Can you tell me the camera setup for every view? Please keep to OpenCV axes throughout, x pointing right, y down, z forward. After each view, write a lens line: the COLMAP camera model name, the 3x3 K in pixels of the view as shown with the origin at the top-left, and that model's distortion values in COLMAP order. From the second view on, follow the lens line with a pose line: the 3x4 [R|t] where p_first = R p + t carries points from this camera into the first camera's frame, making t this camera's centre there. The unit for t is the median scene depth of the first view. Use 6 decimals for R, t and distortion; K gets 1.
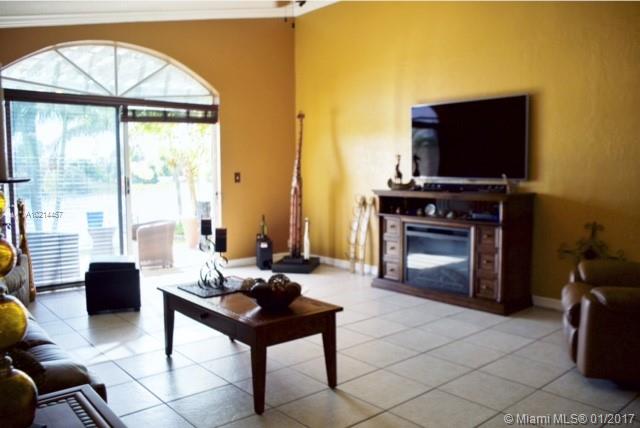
lens RADIAL K [[520.9, 0, 320.0], [0, 520.9, 214.0], [0, 0, 1]] dist [-0.120785, 0.119052]
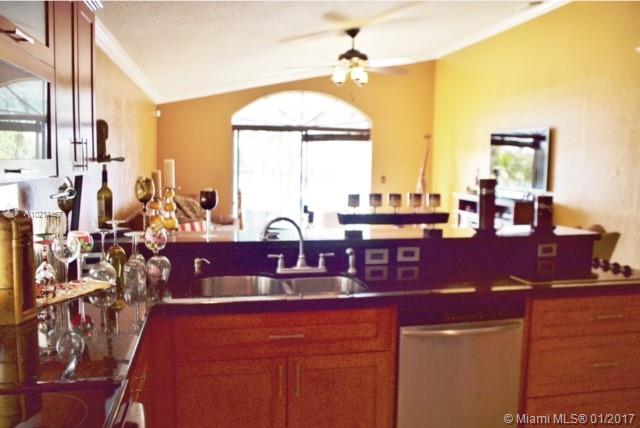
lens RADIAL K [[520.9, 0, 320.0], [0, 520.9, 214.0], [0, 0, 1]] dist [-0.120785, 0.119052]
pose [[0.876534, 0.070018, -0.476220, 0.409513], [-0.063830, 0.997534, 0.029180, -0.007472], [0.477089, 0.004820, 0.878842, -0.358440]]
